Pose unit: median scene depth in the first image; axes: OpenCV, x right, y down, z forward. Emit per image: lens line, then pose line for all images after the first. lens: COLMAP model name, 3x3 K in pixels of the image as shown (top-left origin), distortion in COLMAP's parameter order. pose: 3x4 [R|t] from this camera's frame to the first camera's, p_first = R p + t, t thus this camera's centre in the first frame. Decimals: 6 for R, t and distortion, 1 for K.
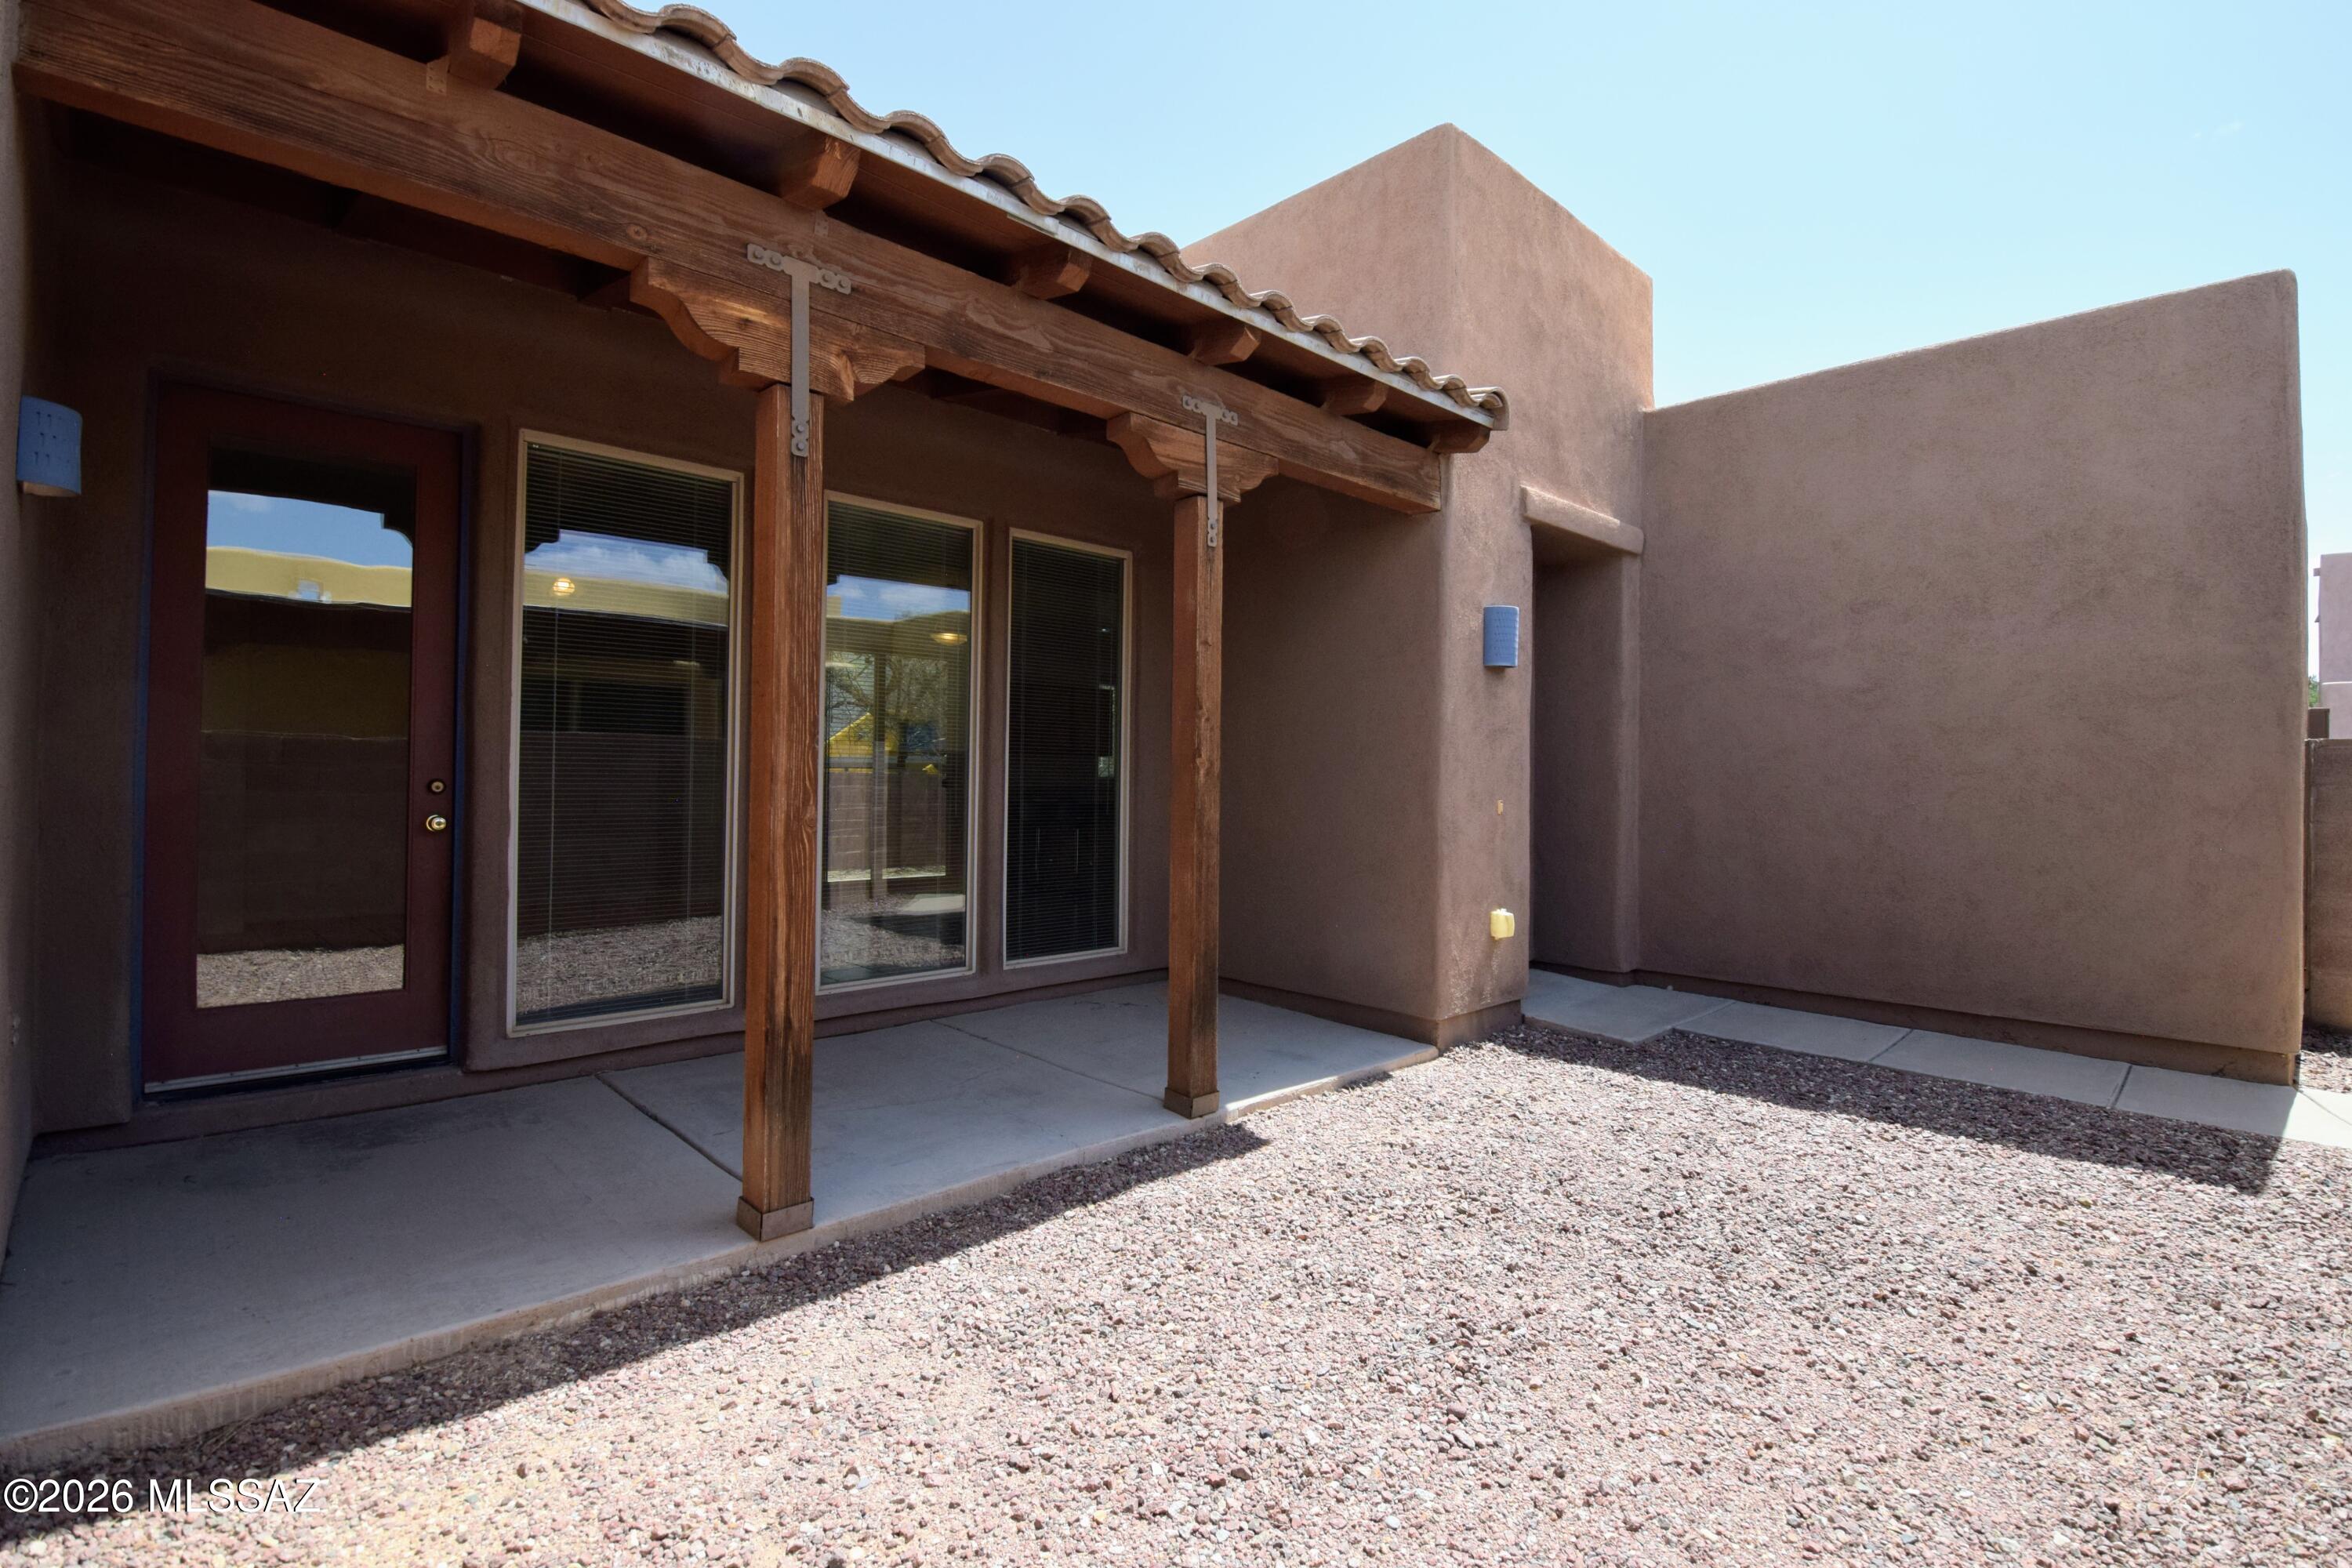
lens RADIAL K [[1135.8, 0, 1169.8], [0, 1135.8, 779.5], [0, 0, 1]] dist [-0.007650, -0.008898]
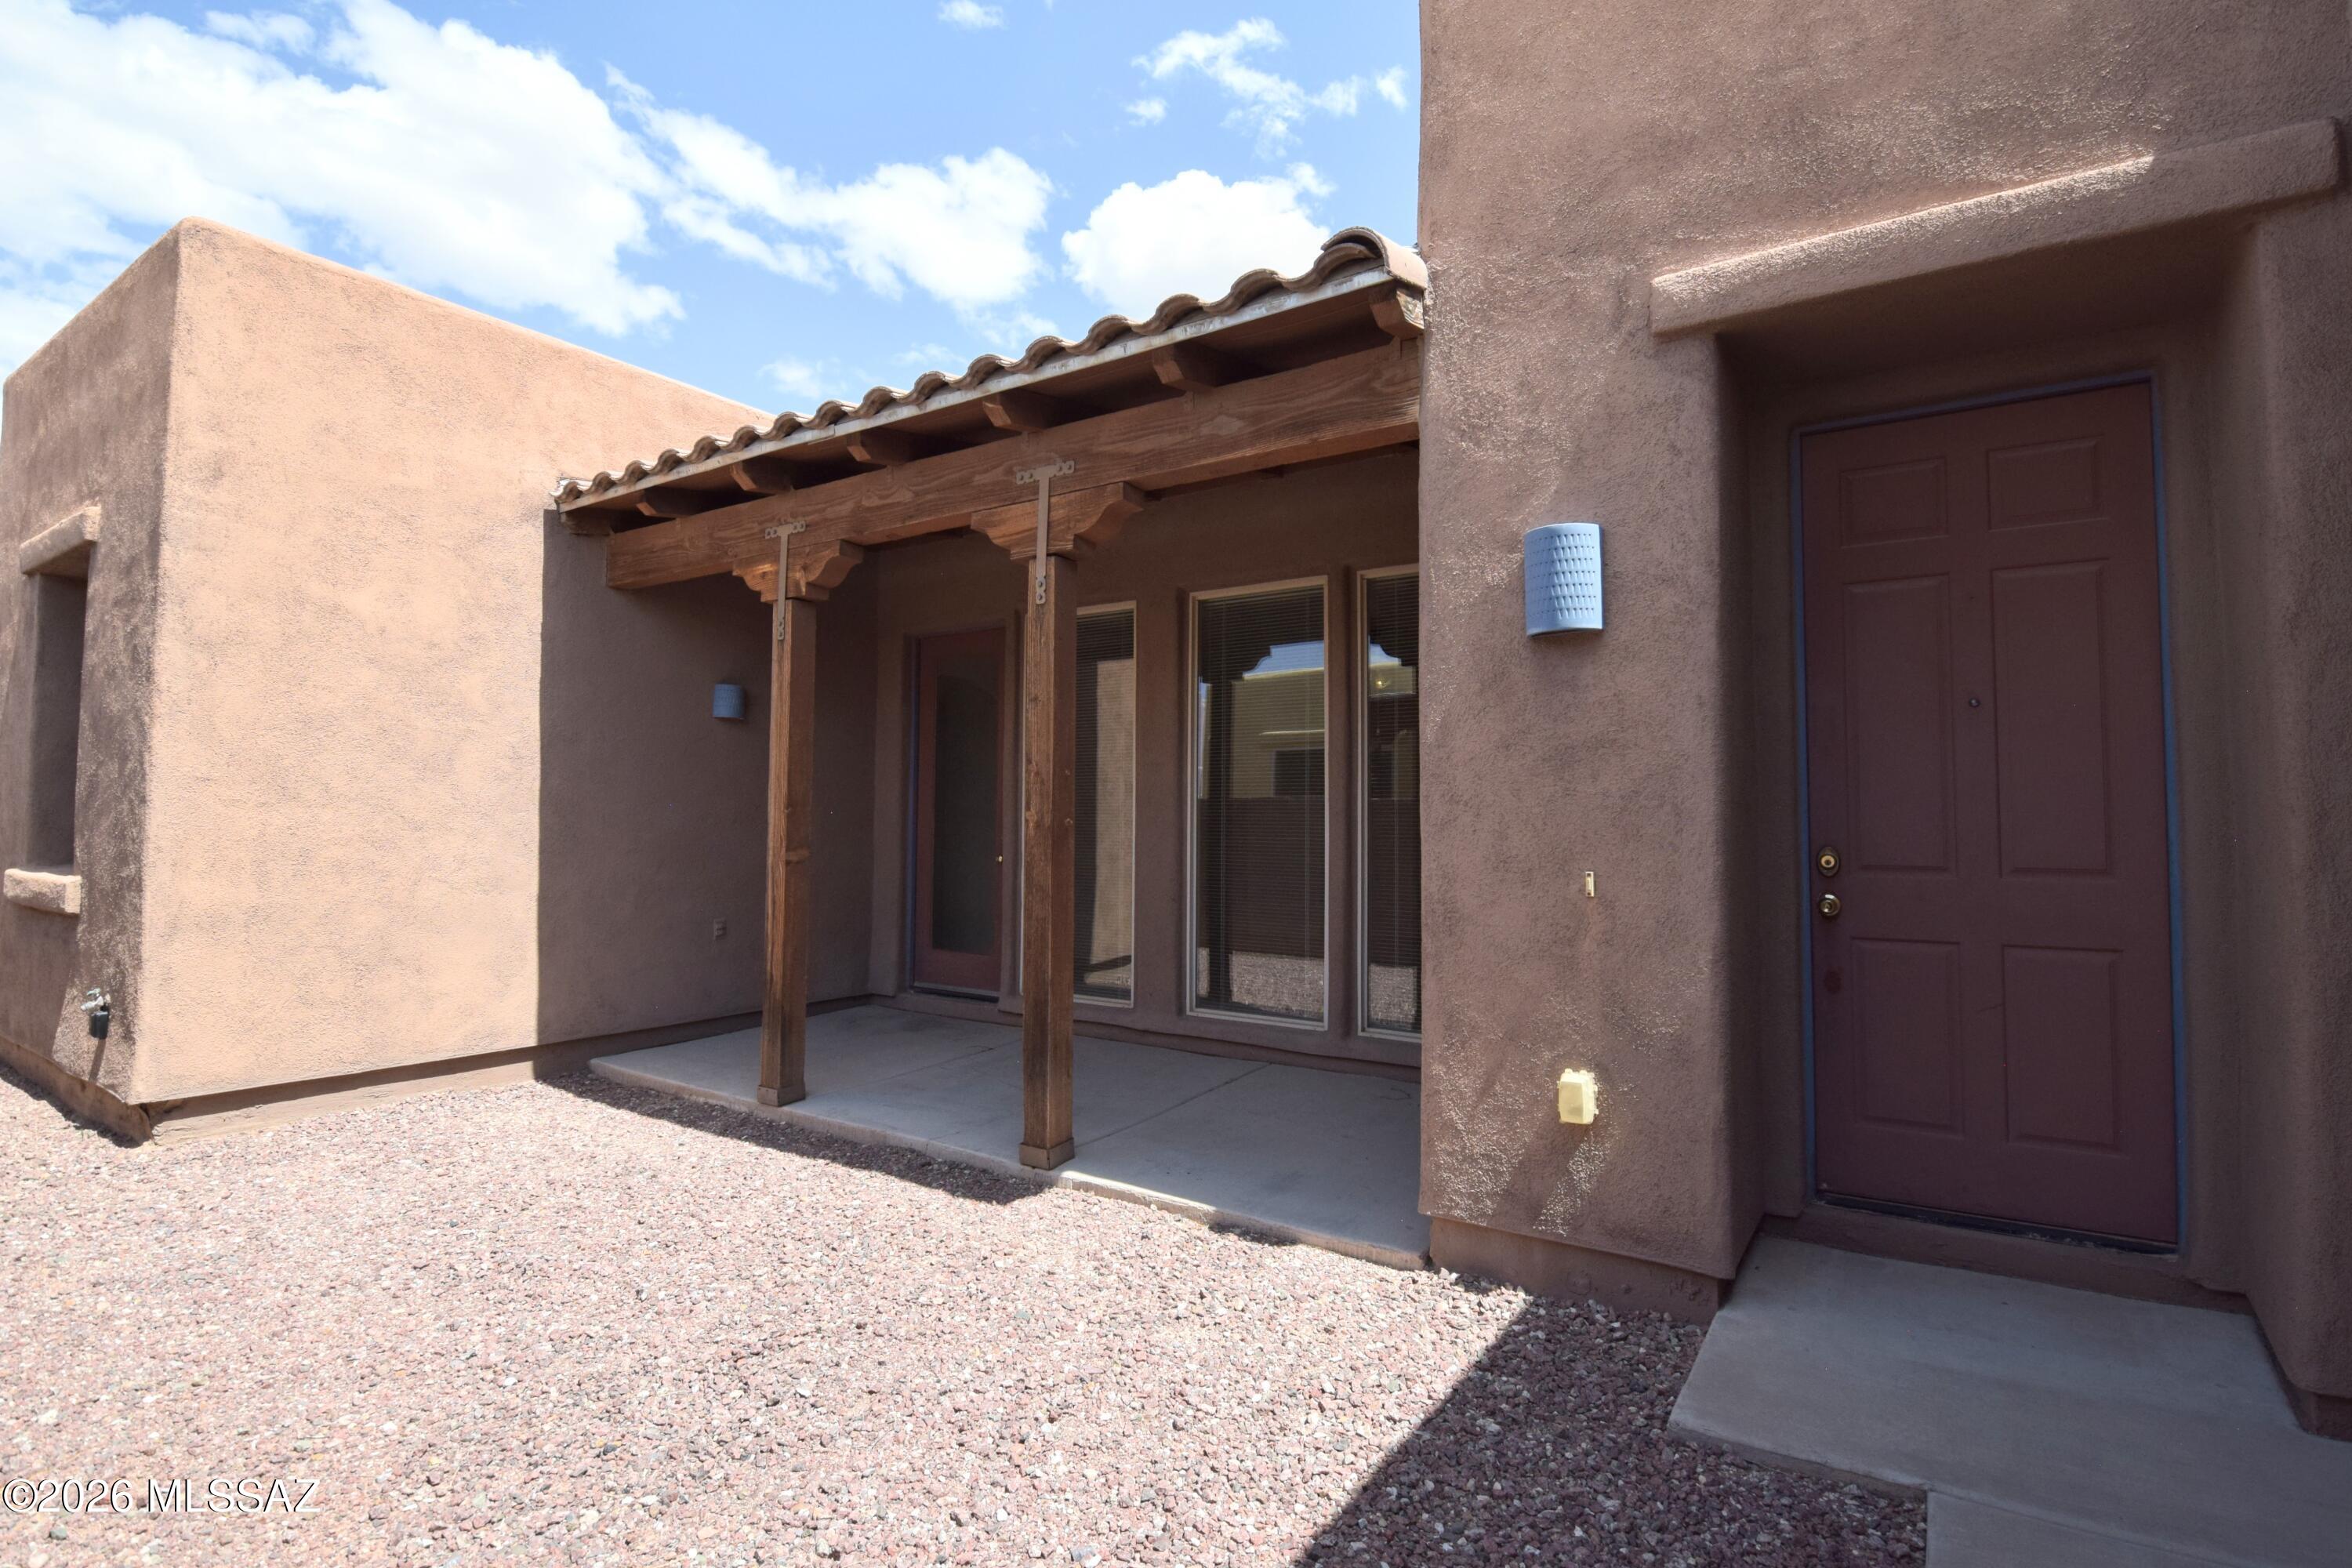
lens RADIAL K [[1135.8, 0, 1168.6], [0, 1135.8, 782.4], [0, 0, 1]] dist [-0.007650, -0.008898]
pose [[0.190071, -0.046445, -0.980671, 1.053701], [-0.005044, 0.998821, -0.048282, 0.003613], [0.981757, 0.014123, 0.189613, 0.922547]]
